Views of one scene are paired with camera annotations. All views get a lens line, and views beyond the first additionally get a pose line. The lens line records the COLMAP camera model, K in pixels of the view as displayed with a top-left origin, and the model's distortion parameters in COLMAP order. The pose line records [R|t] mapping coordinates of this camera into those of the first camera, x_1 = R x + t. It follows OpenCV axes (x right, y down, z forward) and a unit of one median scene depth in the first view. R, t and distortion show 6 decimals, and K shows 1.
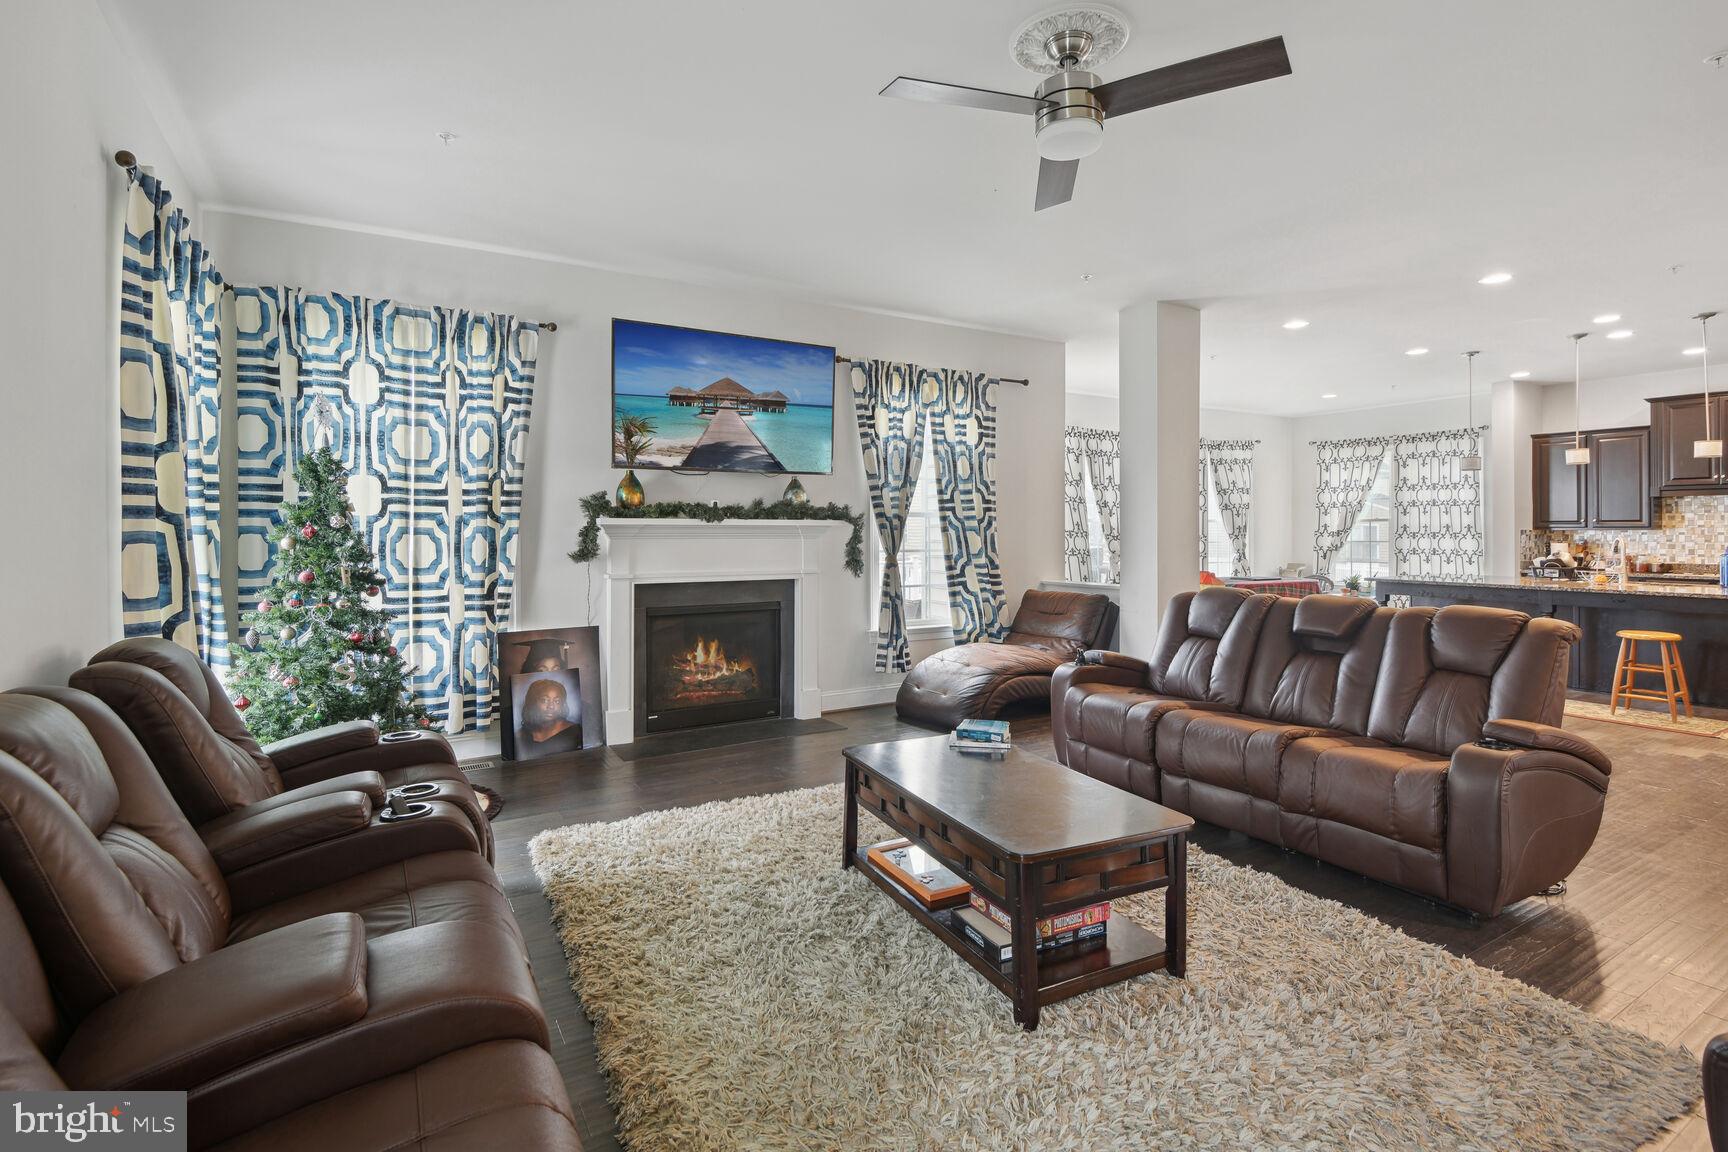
lens RADIAL K [[832.4, 0, 846.6], [0, 832.4, 526.4], [0, 0, 1]] dist [0.006443, -0.004129]
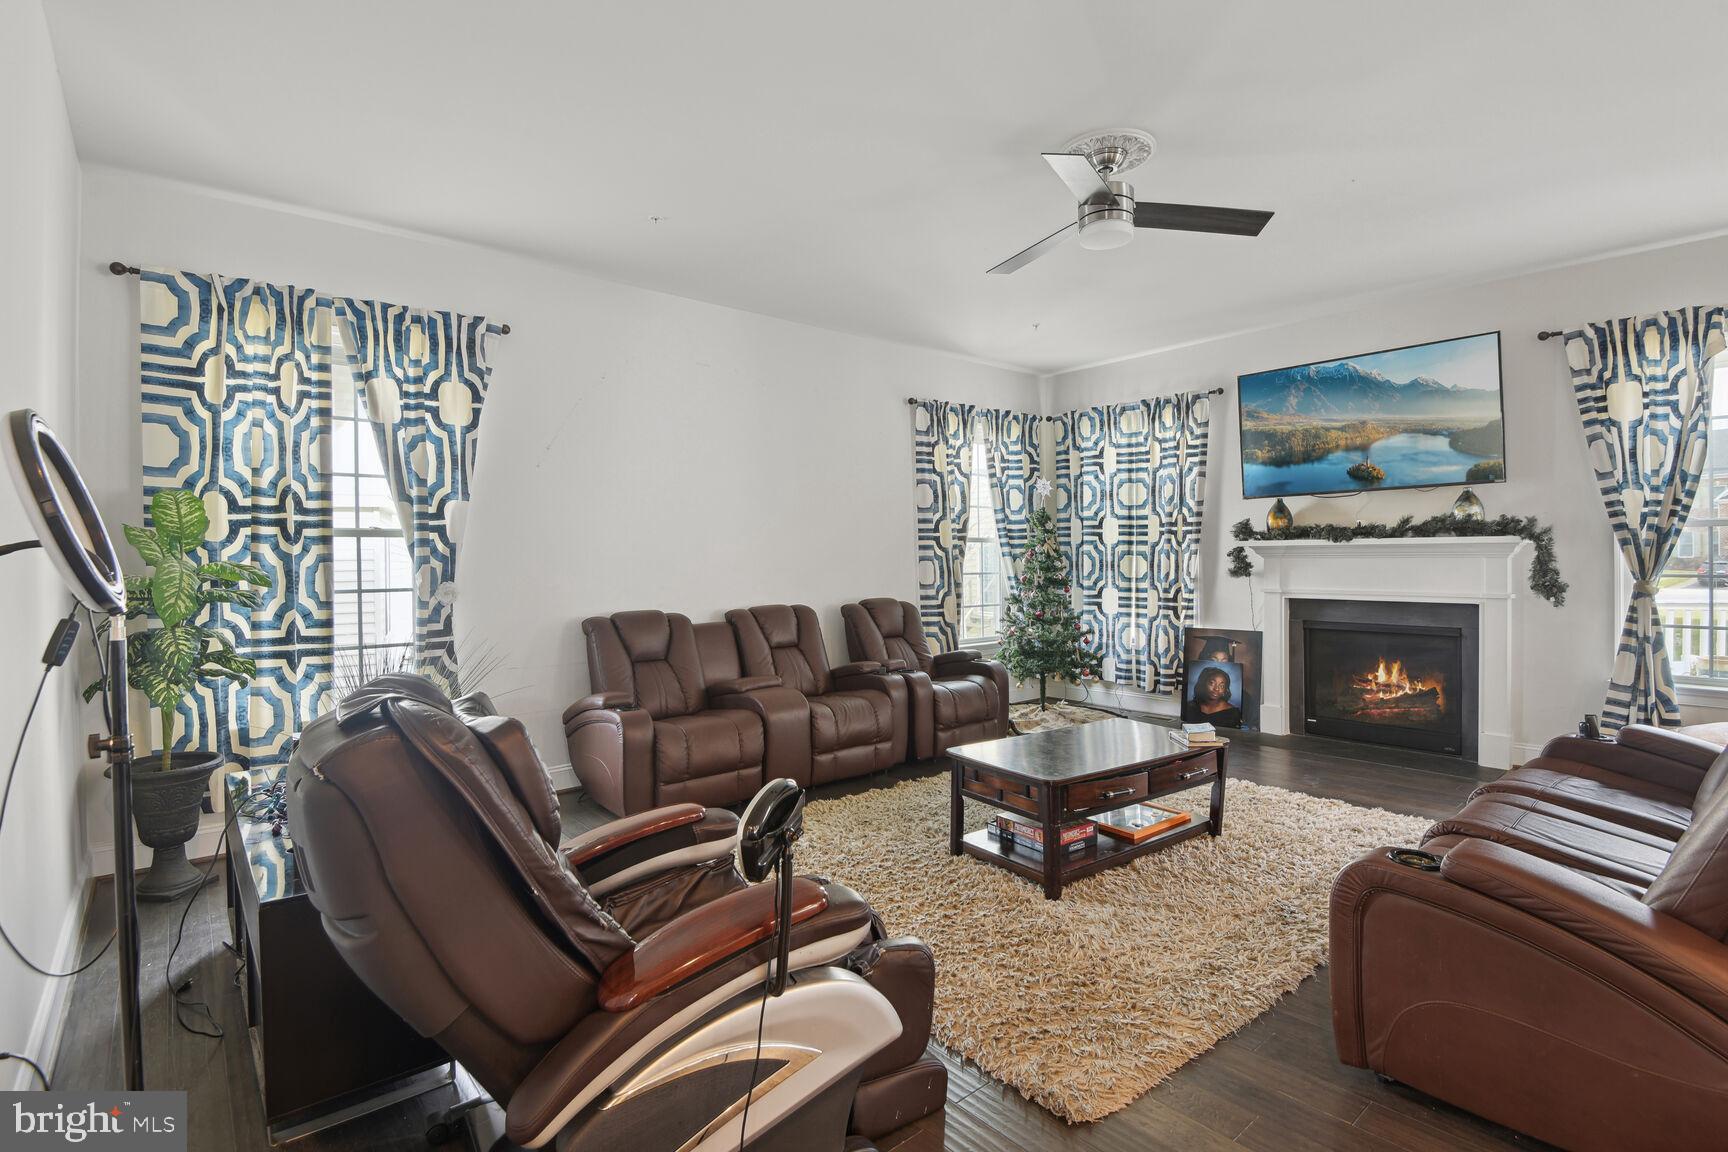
lens RADIAL K [[848.3, 0, 864.0], [0, 848.3, 574.2], [0, 0, 1]] dist [-0.003376, -0.000372]
pose [[0.147961, 0.018464, -0.988821, 0.814513], [0.013877, 0.999689, 0.020743, 0.004559], [0.988896, -0.016791, 0.147659, 0.258771]]
